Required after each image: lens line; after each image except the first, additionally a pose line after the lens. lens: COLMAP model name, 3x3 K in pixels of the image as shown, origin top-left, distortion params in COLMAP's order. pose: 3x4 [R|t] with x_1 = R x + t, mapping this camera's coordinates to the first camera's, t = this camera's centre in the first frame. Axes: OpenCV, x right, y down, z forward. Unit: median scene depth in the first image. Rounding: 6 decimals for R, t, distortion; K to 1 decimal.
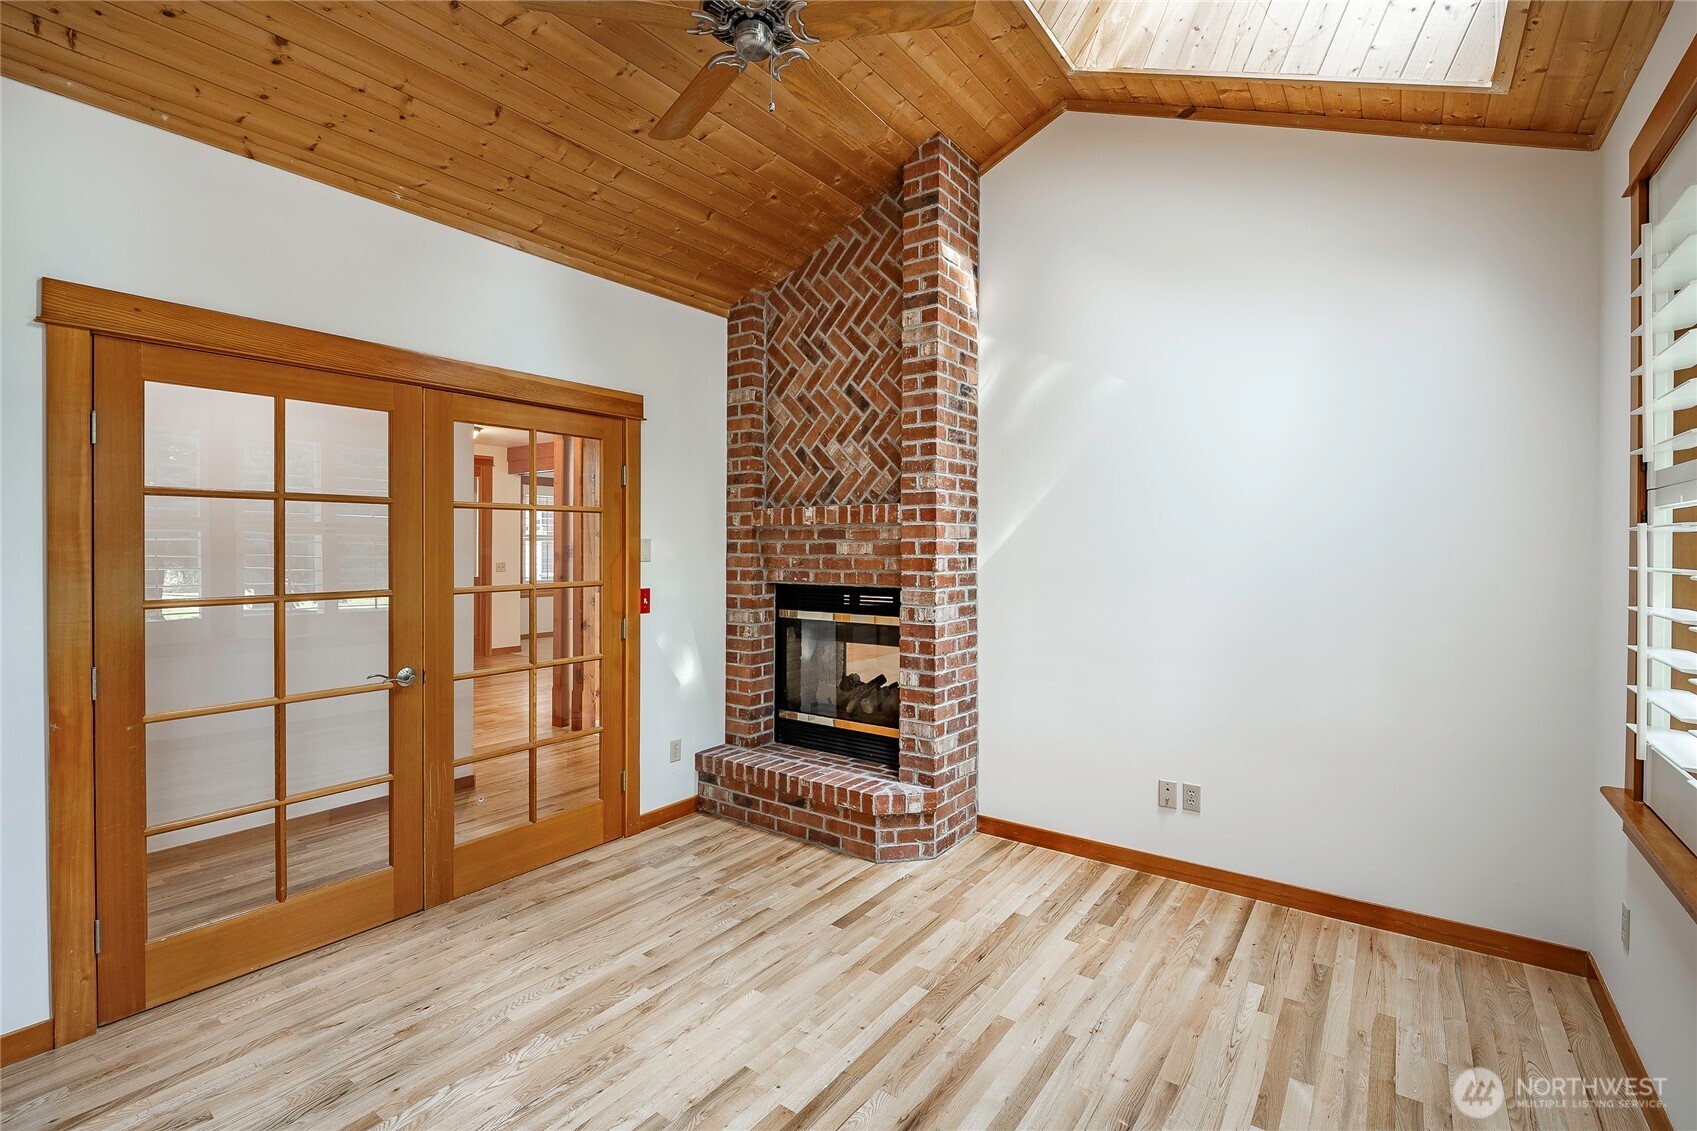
lens RADIAL K [[752.9, 0, 849.4], [0, 752.9, 557.6], [0, 0, 1]] dist [-0.005457, -0.000441]
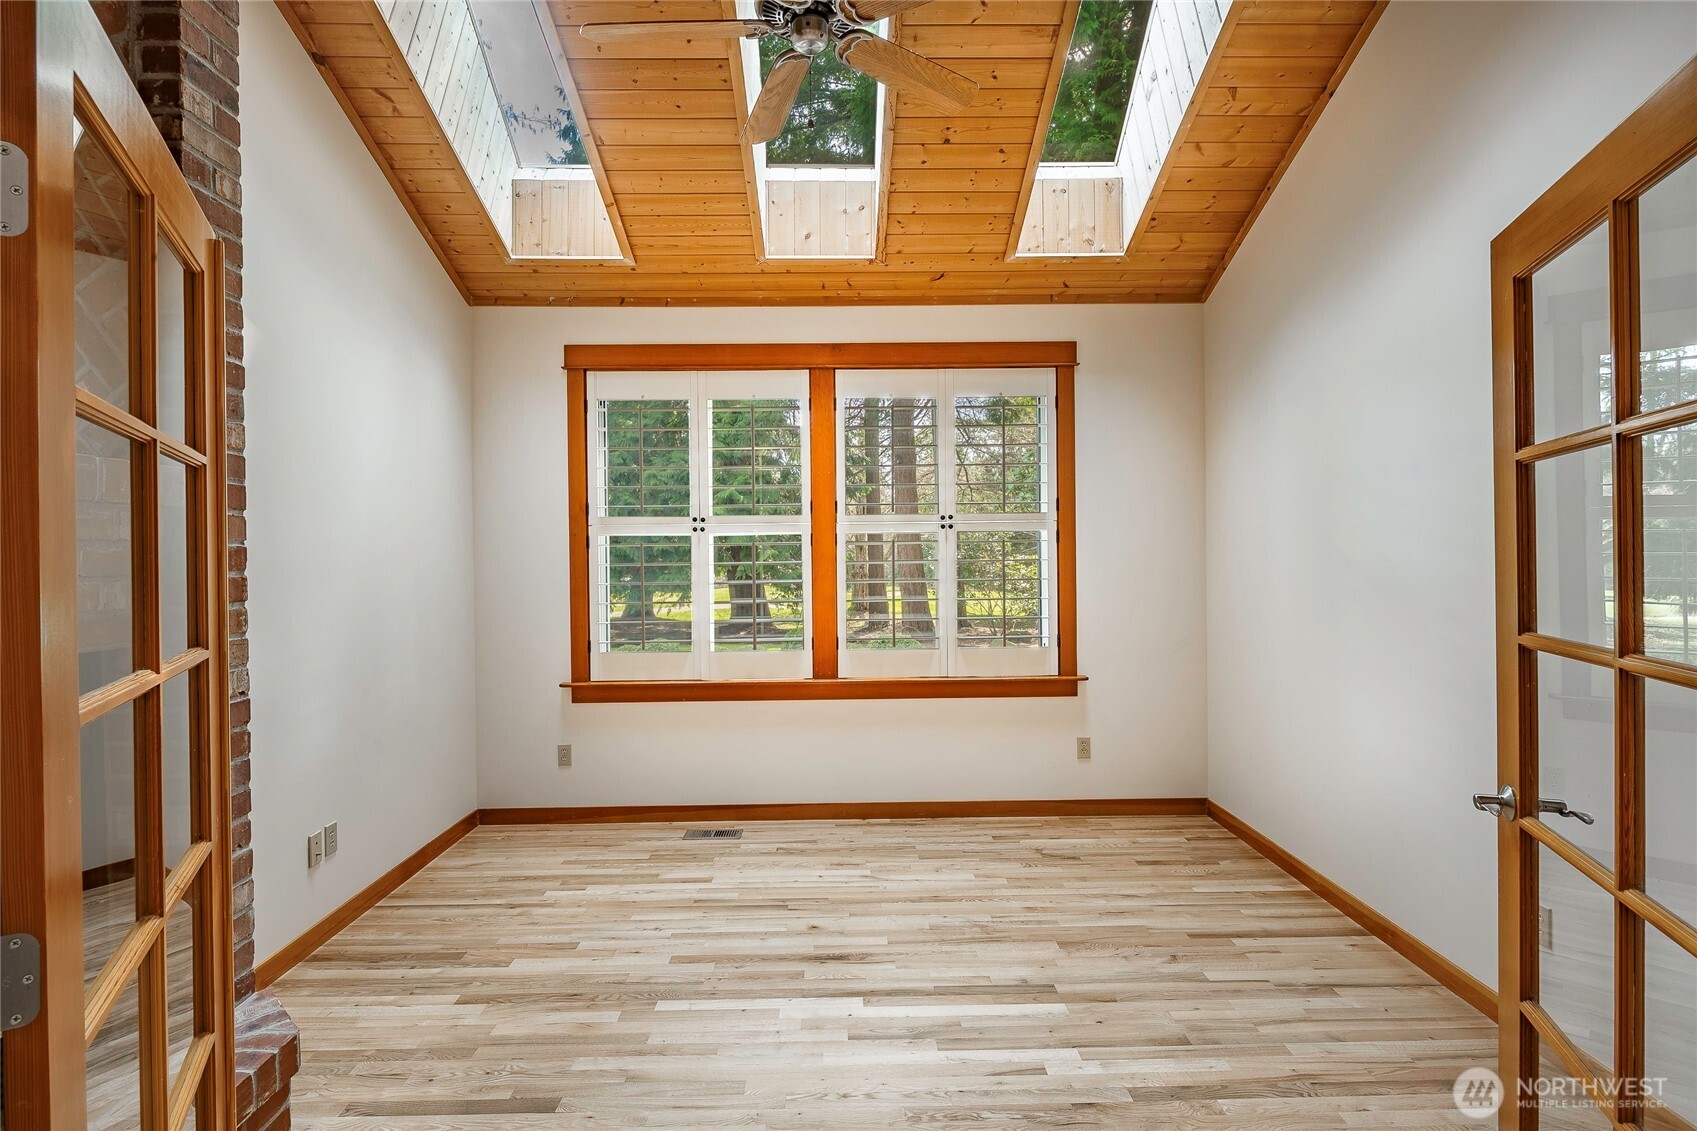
lens RADIAL K [[845.5, 0, 839.3], [0, 845.5, 540.1], [0, 0, 1]] dist [0.001702, -0.000075]
pose [[-0.607532, 0.016872, 0.794116, -0.910921], [0.013019, 0.999852, -0.011283, -0.019967], [-0.794189, 0.003484, -0.607661, 1.438811]]
